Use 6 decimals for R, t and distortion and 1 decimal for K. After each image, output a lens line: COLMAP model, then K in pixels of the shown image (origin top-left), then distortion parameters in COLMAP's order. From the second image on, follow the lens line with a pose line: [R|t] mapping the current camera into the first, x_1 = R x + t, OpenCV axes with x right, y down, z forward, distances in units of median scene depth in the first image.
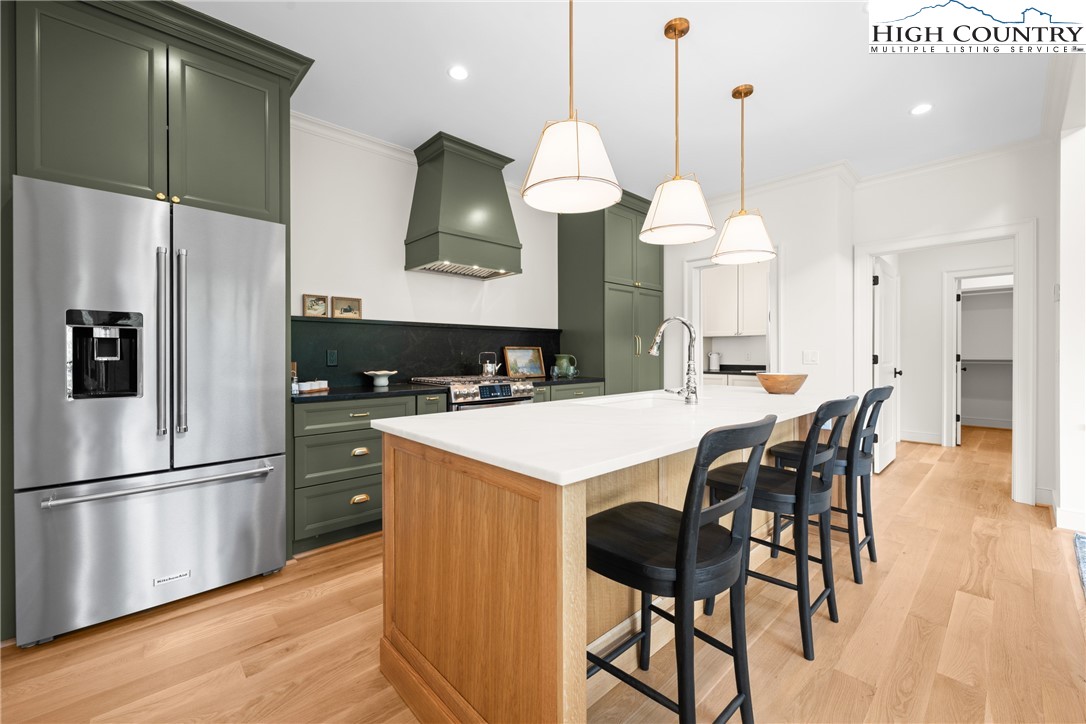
lens RADIAL K [[432.6, 0, 543.0], [0, 432.6, 362.0], [0, 0, 1]] dist [-0.000005, 0.000013]
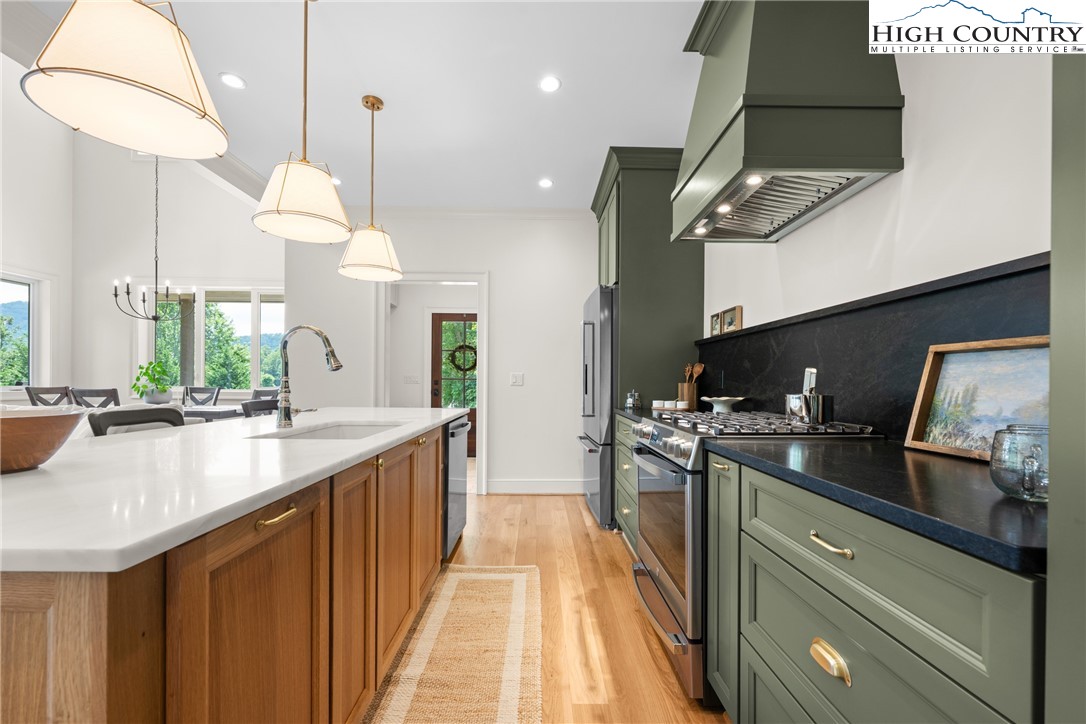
lens RADIAL K [[441.1, 0, 536.8], [0, 441.1, 379.9], [0, 0, 1]] dist [0.000410, -0.000020]
pose [[-0.683157, -0.007385, -0.730234, 0.420044], [-0.024386, 0.999622, 0.012705, -0.010278], [0.729864, 0.026487, -0.683079, 1.276973]]
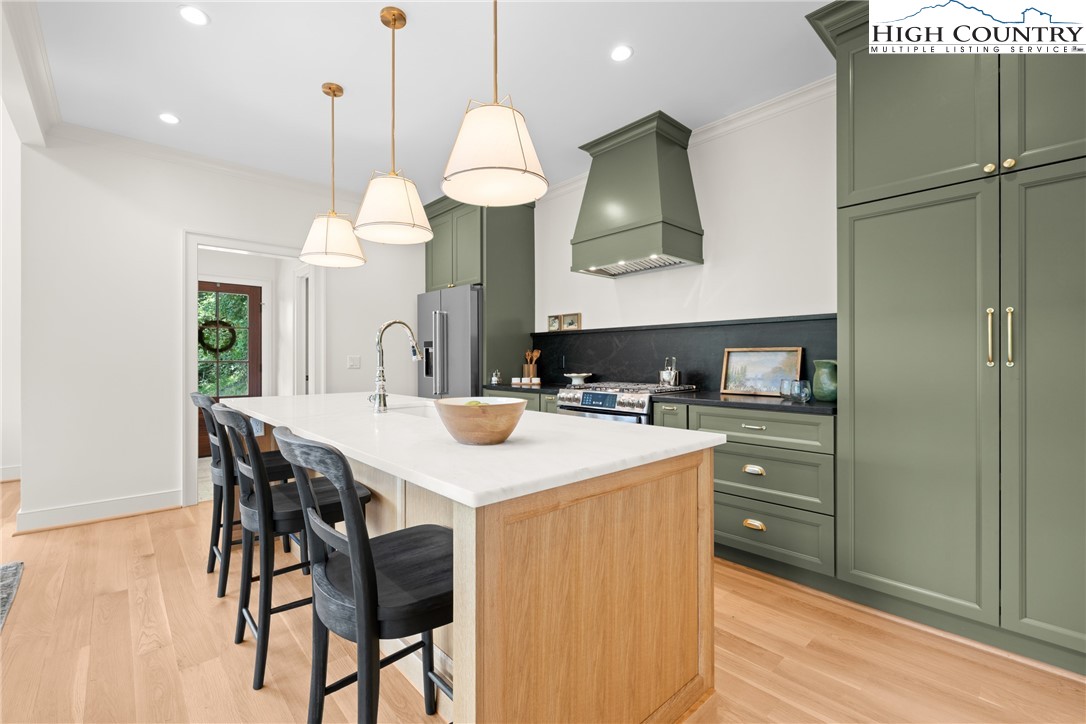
lens RADIAL K [[472.6, 0, 508.3], [0, 472.6, 359.5], [0, 0, 1]] dist [0.000481, -0.000173]
pose [[-0.051351, 0.000159, -0.998681, 0.893543], [-0.020694, 0.999785, 0.001223, -0.013919], [0.998466, 0.020730, -0.051337, 0.864052]]
